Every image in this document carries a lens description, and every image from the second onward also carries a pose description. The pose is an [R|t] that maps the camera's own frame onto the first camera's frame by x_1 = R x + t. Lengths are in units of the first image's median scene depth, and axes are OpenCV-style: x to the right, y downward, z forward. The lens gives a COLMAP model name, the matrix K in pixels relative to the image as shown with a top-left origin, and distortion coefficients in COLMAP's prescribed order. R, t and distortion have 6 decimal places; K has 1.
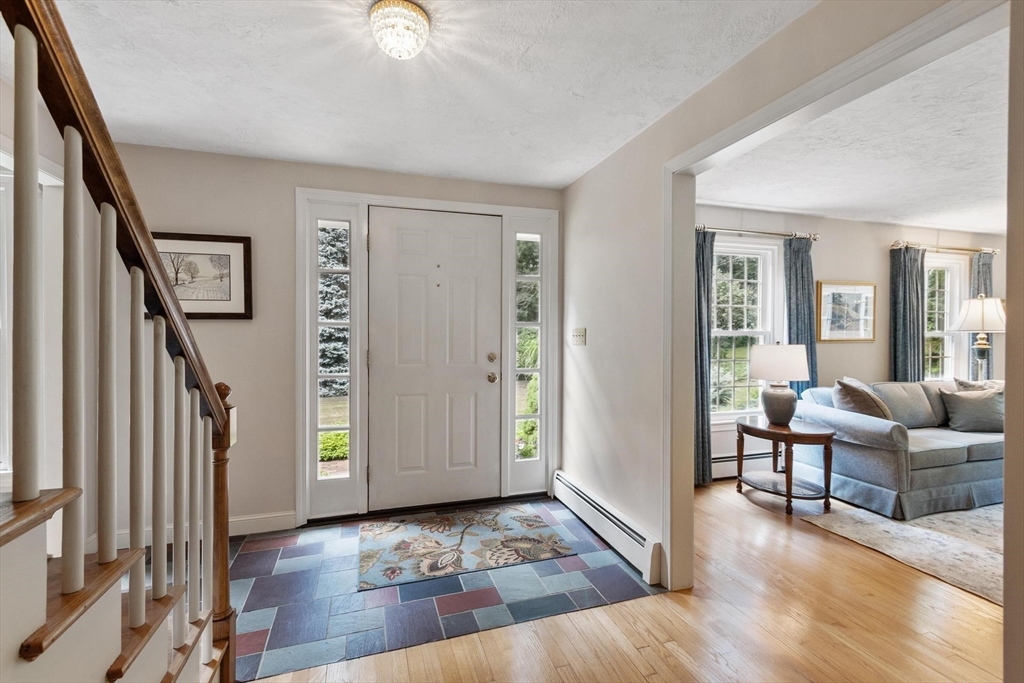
lens RADIAL K [[445.7, 0, 516.7], [0, 445.7, 342.1], [0, 0, 1]] dist [0.004513, -0.001541]
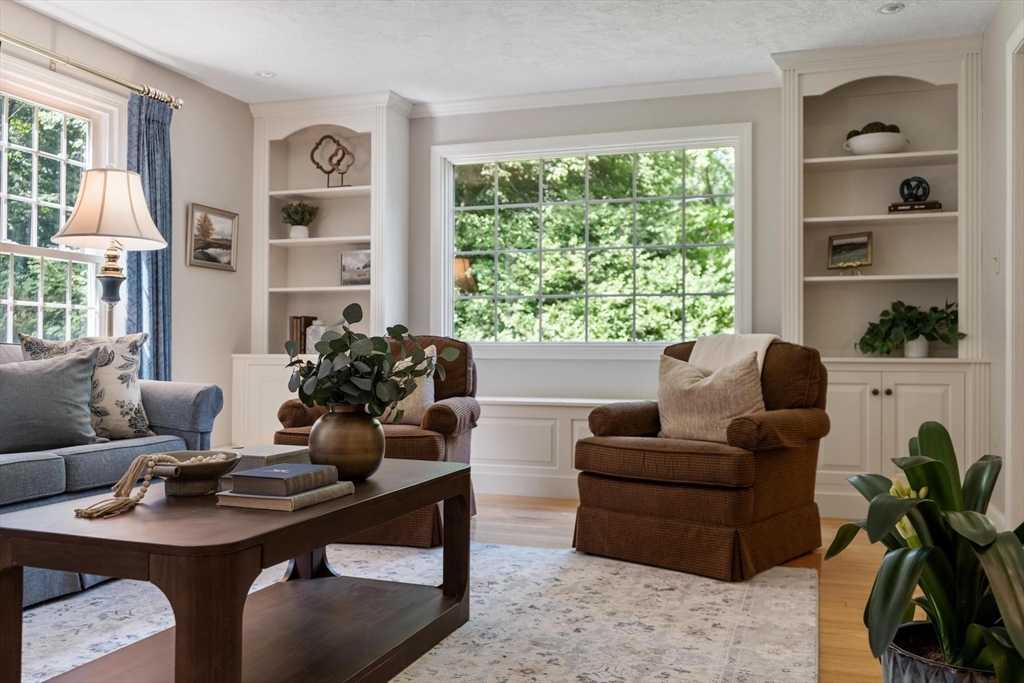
lens RADIAL K [[890.3, 0, 505.1], [0, 890.3, 343.3], [0, 0, 1]] dist [-0.012006, 0.019723]
pose [[0.588015, 0.008807, 0.808802, 0.595974], [0.007522, 0.999838, -0.016356, 0.111155], [-0.808815, 0.015702, 0.587853, 0.137859]]
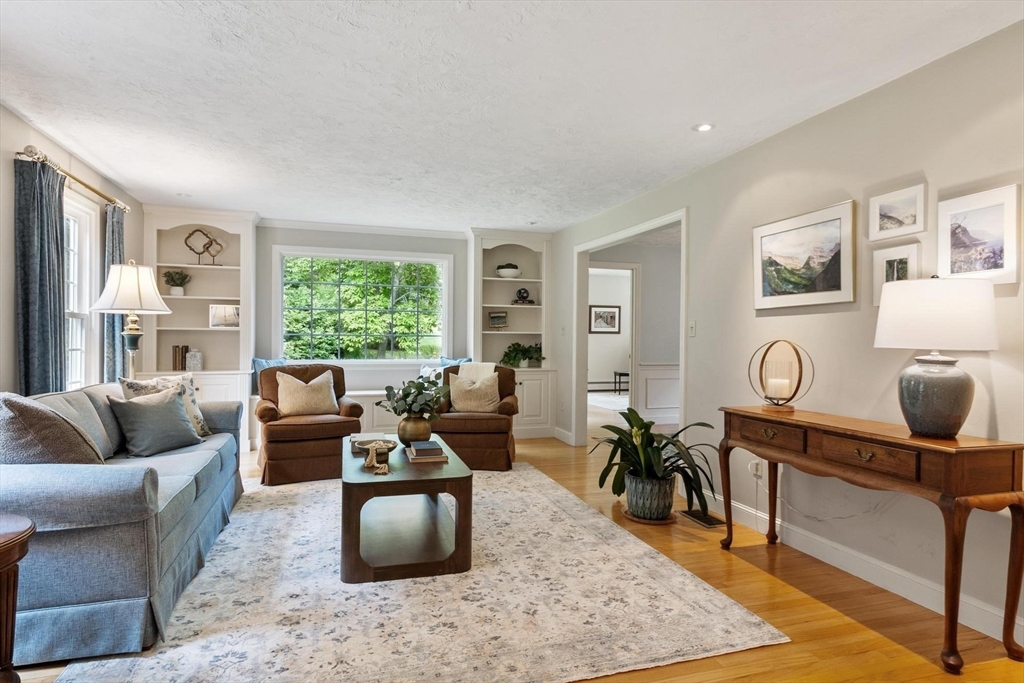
lens RADIAL K [[560.7, 0, 506.8], [0, 560.7, 342.2], [0, 0, 1]] dist [0.002807, -0.002797]
pose [[-0.001451, -0.007129, 0.999974, 0.148466], [0.006589, 0.999953, 0.007138, 0.025520], [-0.999977, 0.006599, -0.001404, 0.445298]]
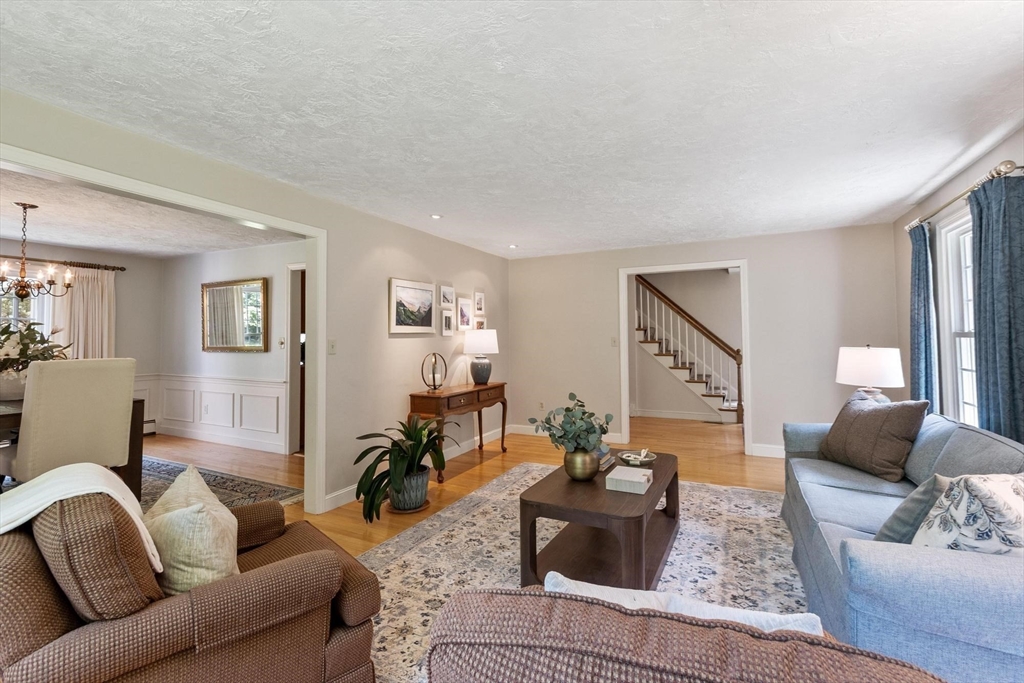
lens RADIAL K [[445.7, 0, 513.9], [0, 445.7, 347.5], [0, 0, 1]] dist [0.004513, -0.001541]
pose [[-0.696569, 0.019144, -0.717235, 1.543813], [0.013791, 0.999817, 0.013293, 0.007289], [0.717358, -0.000632, -0.696705, 0.964648]]
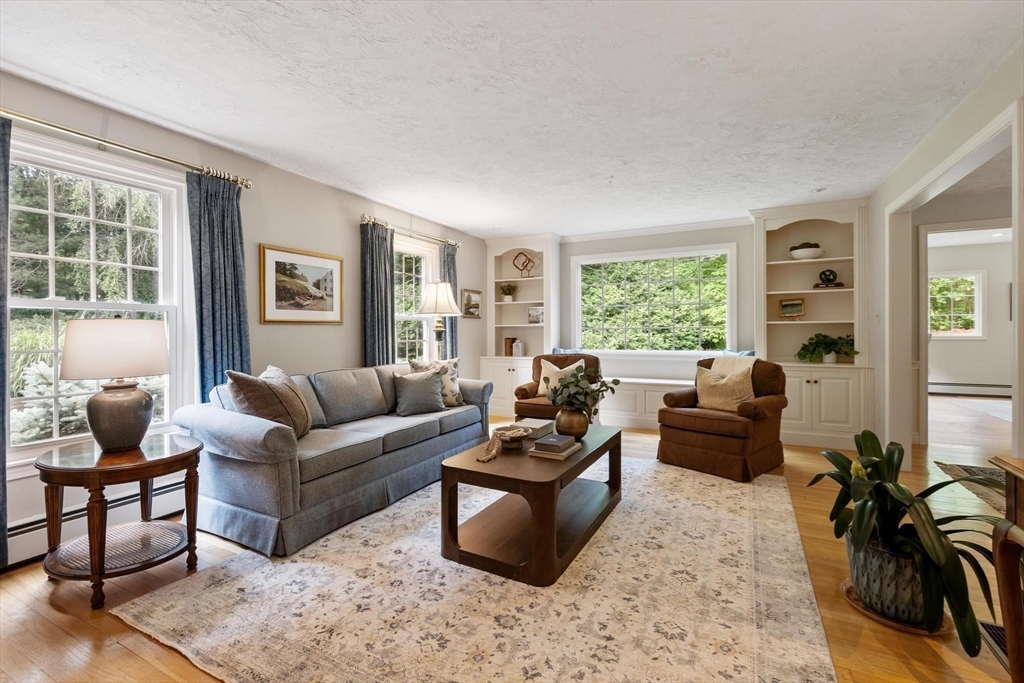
lens RADIAL K [[445.7, 0, 510.4], [0, 445.7, 333.2], [0, 0, 1]] dist [0.004513, -0.001541]
pose [[0.703132, -0.007685, 0.711018, 0.464535], [0.016536, 0.999848, -0.005545, 0.031321], [-0.710867, 0.015656, 0.703152, 0.162861]]
